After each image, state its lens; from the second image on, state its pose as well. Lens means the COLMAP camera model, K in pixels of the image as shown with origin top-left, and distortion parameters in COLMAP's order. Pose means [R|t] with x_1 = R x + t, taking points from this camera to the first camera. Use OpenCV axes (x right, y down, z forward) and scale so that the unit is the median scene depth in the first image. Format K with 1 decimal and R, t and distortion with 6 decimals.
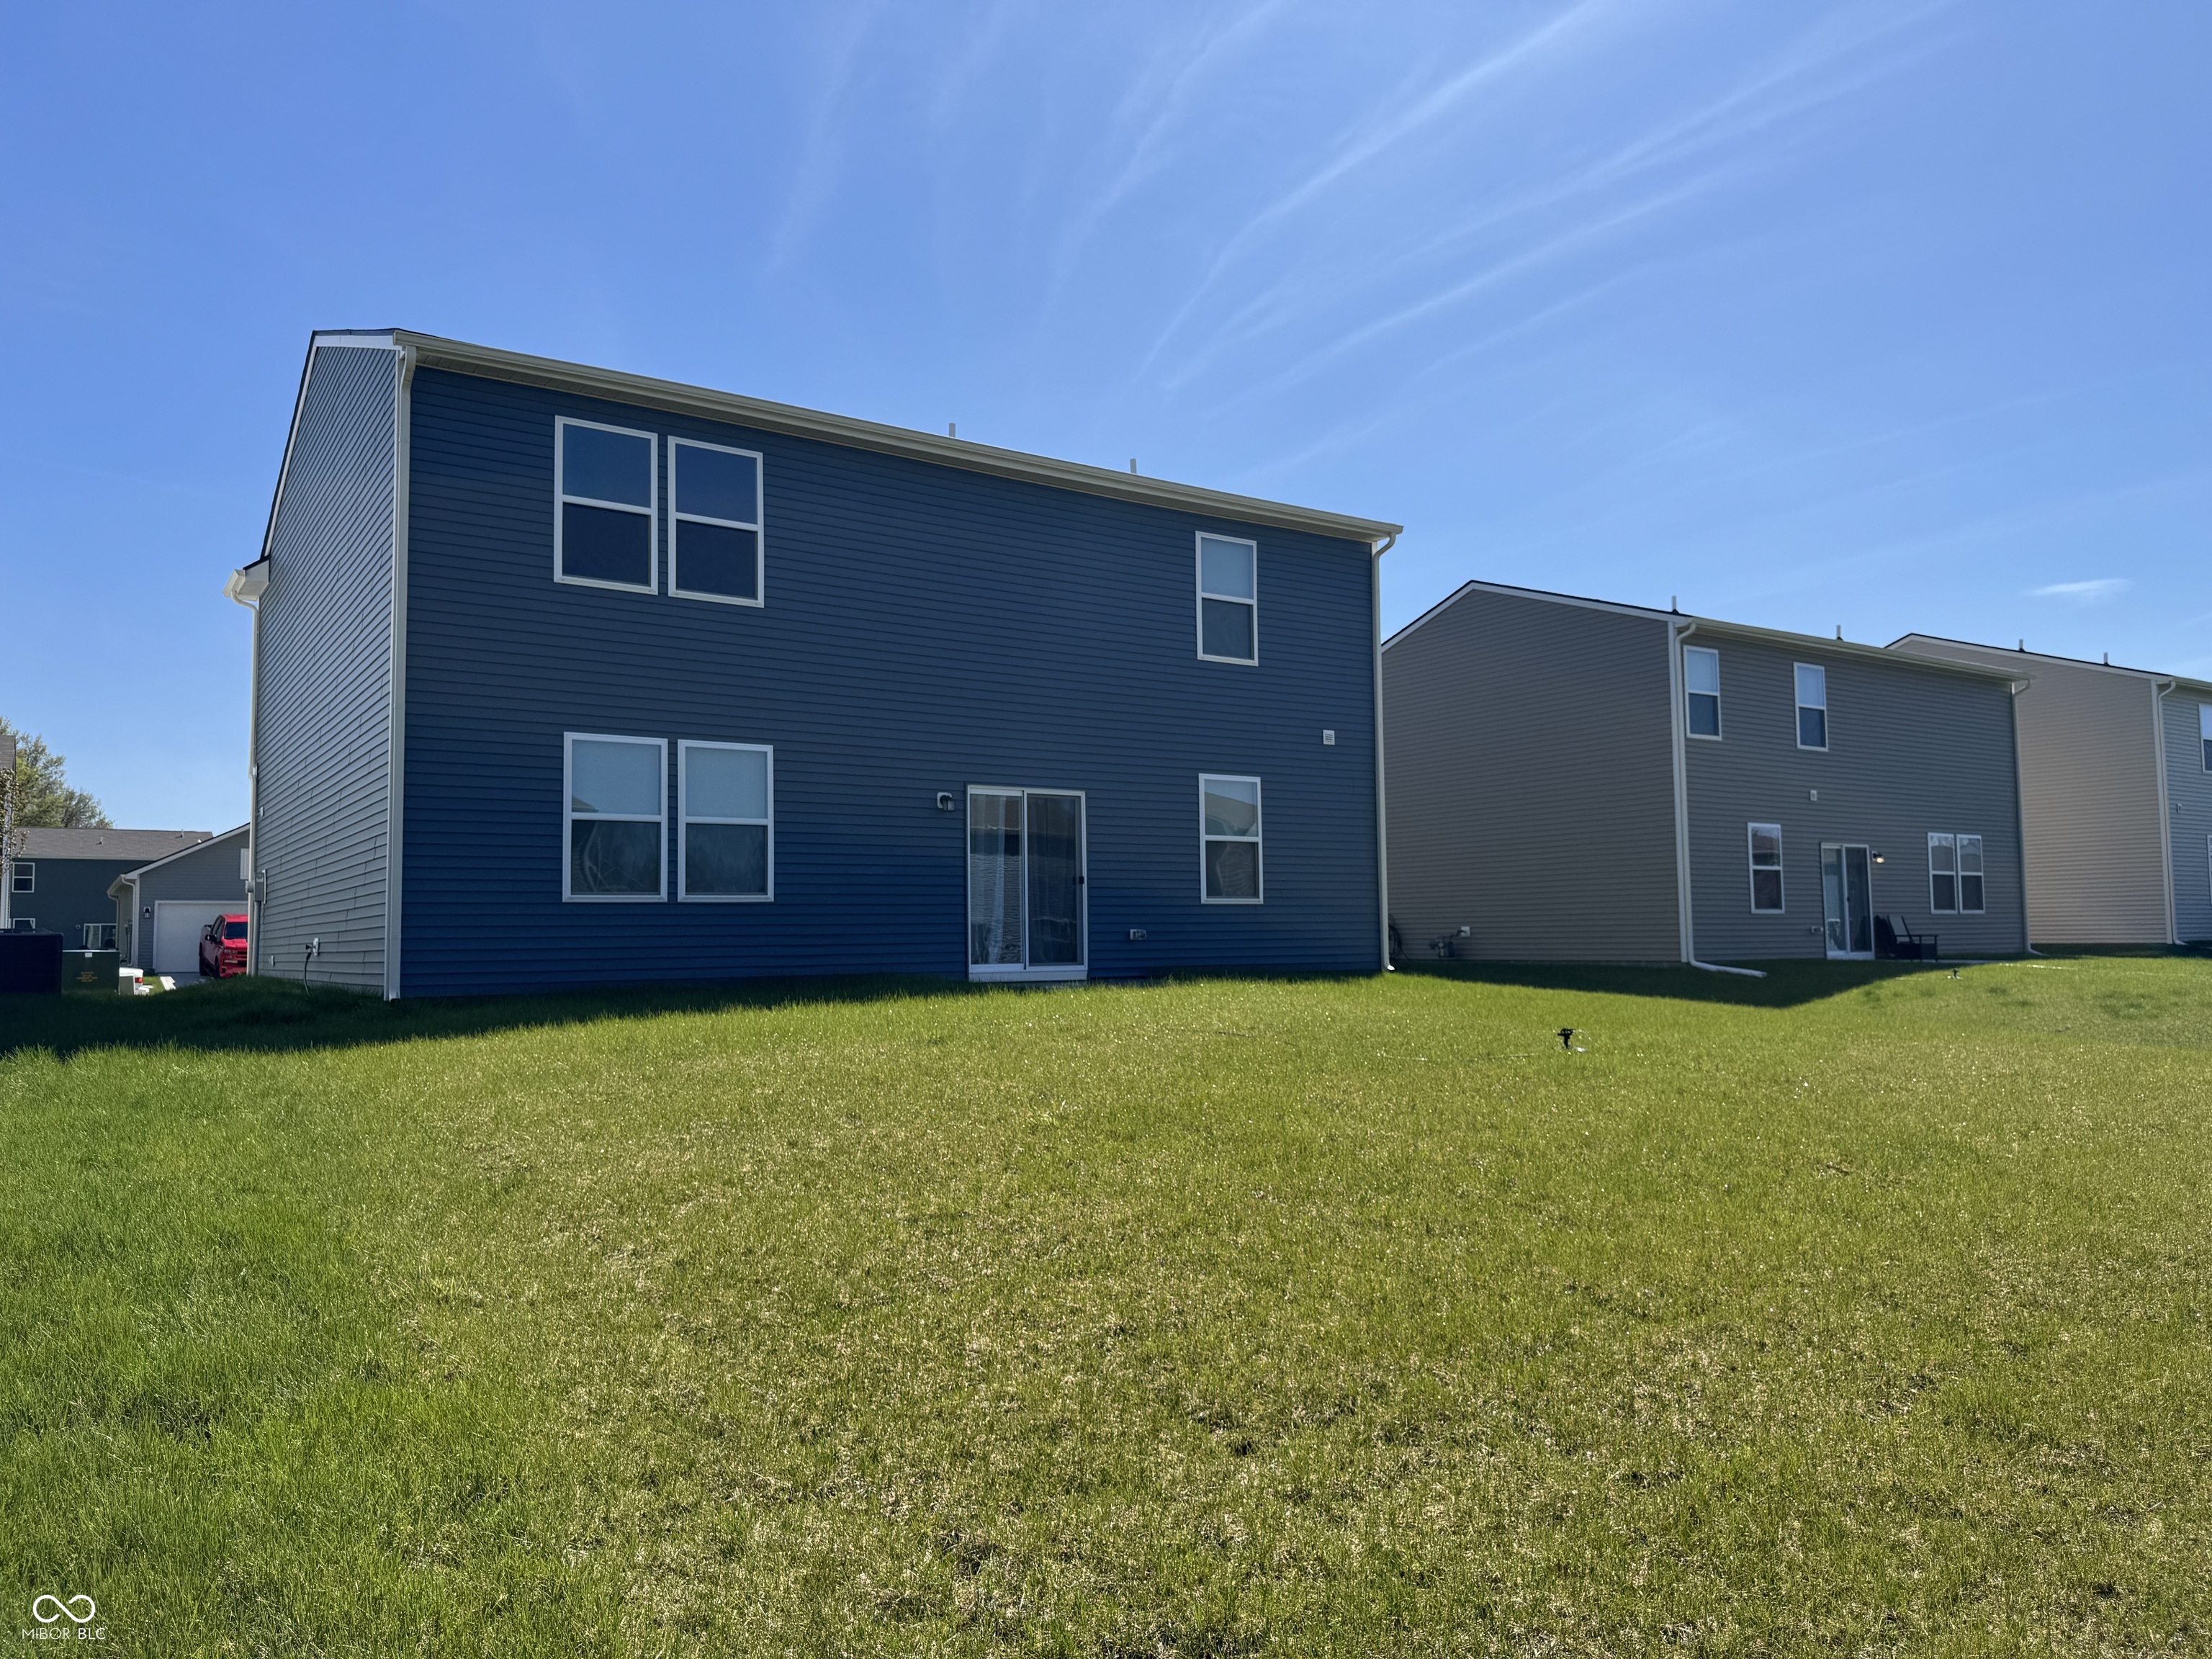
lens RADIAL K [[1573.1, 0, 1073.2], [0, 1573.1, 867.3], [0, 0, 1]] dist [0.045454, -0.064483]
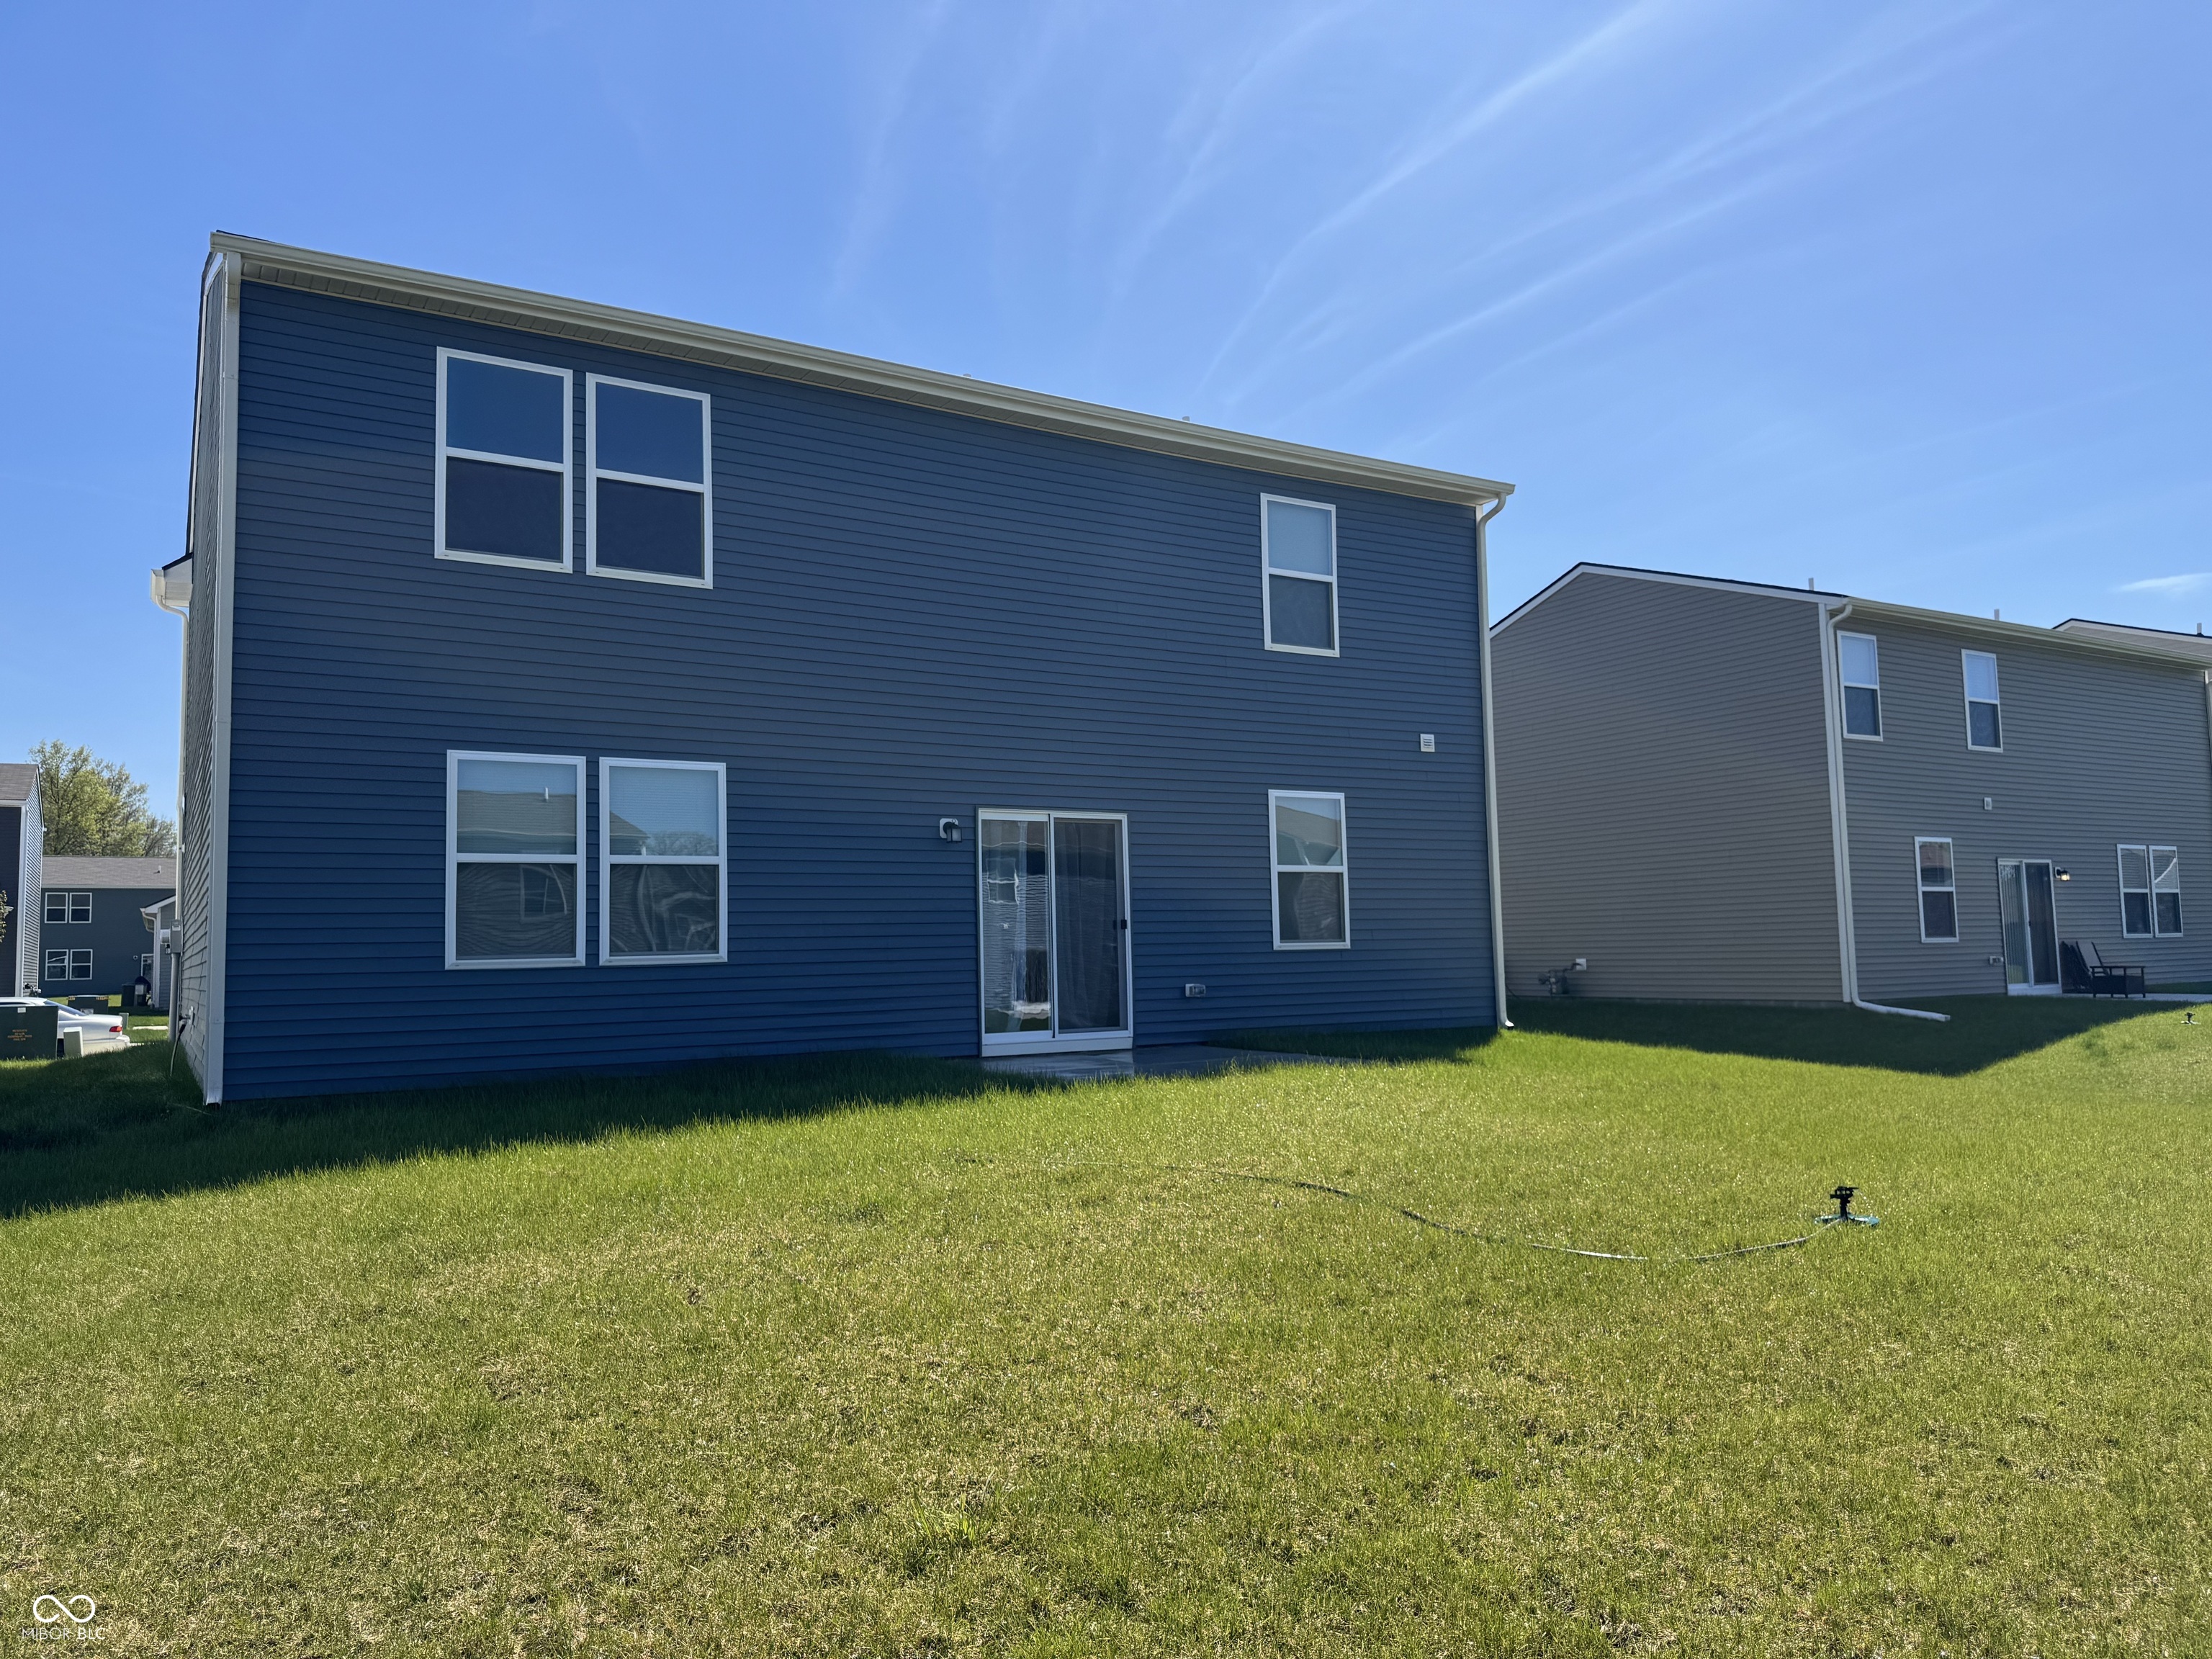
lens RADIAL K [[1573.1, 0, 1042.8], [0, 1573.1, 826.1], [0, 0, 1]] dist [0.045454, -0.064483]
pose [[0.998220, -0.012796, -0.058250, 0.010673], [0.010752, 0.999320, -0.035278, -0.013319], [0.058662, 0.034588, 0.997679, 0.183281]]
